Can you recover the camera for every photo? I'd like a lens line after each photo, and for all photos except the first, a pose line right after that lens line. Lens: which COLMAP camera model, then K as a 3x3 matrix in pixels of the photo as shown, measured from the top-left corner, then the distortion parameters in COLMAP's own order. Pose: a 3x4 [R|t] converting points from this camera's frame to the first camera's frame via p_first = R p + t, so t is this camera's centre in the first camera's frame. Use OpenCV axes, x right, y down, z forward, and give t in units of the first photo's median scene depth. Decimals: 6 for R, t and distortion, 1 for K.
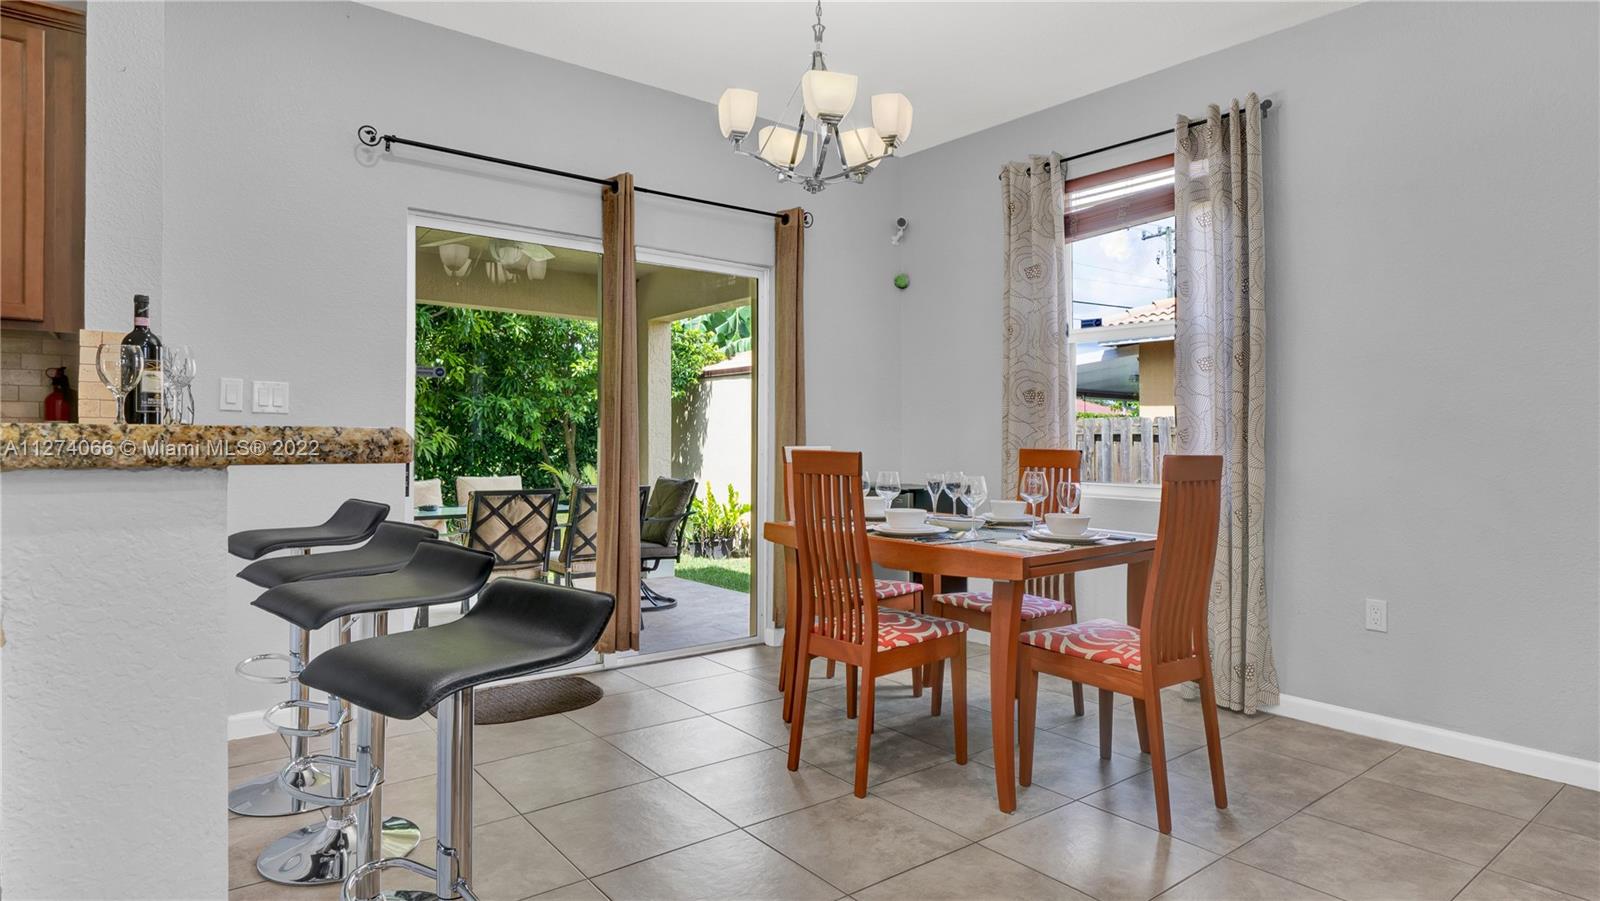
lens RADIAL K [[875.3, 0, 807.9], [0, 875.3, 442.3], [0, 0, 1]] dist [-0.015372, -0.000899]
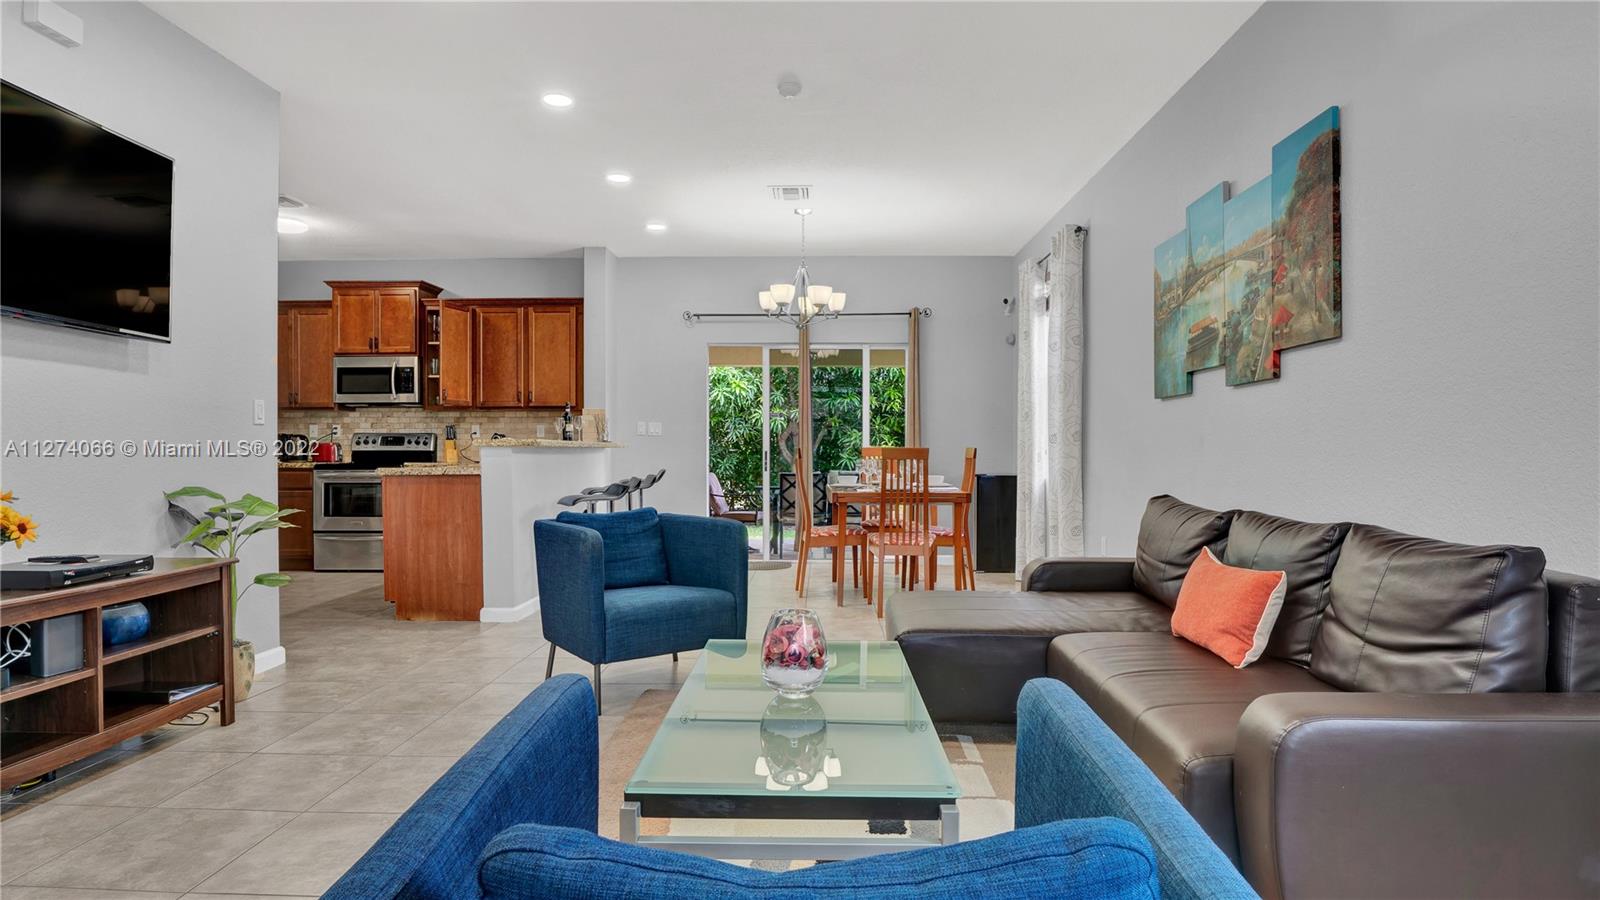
lens RADIAL K [[856.8, 0, 801.6], [0, 856.8, 455.6], [0, 0, 1]] dist [-0.019806, 0.000029]
pose [[0.765339, -0.004216, -0.643614, 1.148210], [0.003145, 0.999991, -0.002810, 0.028810], [0.643620, 0.000126, 0.765345, -0.533788]]
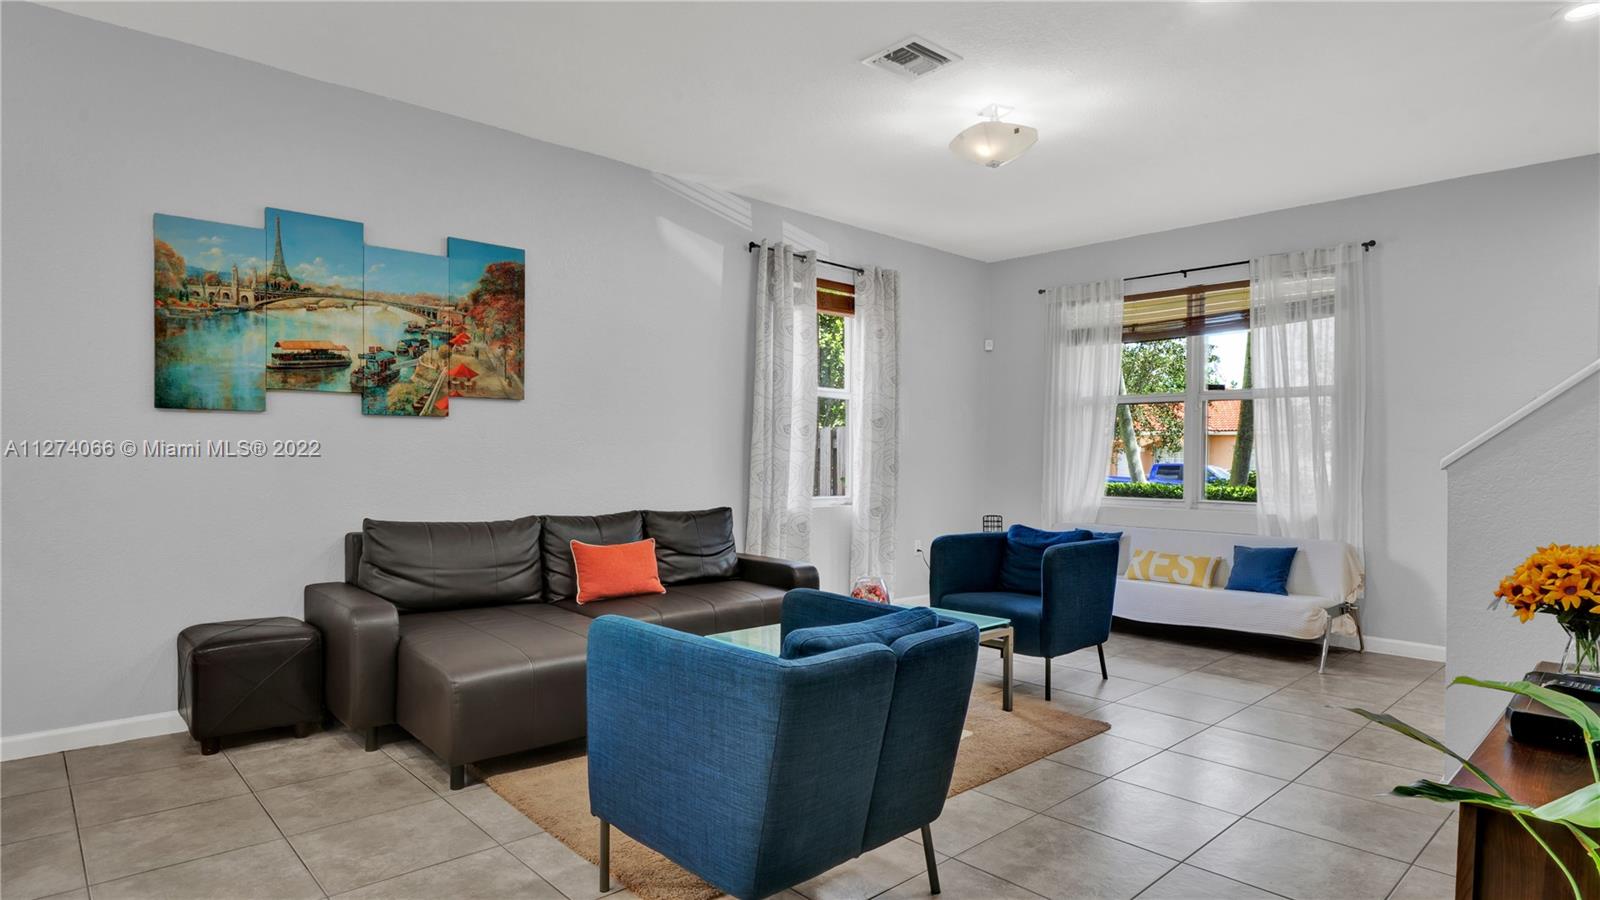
lens RADIAL K [[866.0, 0, 803.5], [0, 866.0, 466.8], [0, 0, 1]] dist [-0.018875, -0.000043]
pose [[-0.076509, -0.018696, 0.996894, -0.271627], [-0.006289, 0.999813, 0.018268, -0.011027], [-0.997049, -0.004871, -0.076613, 0.090029]]
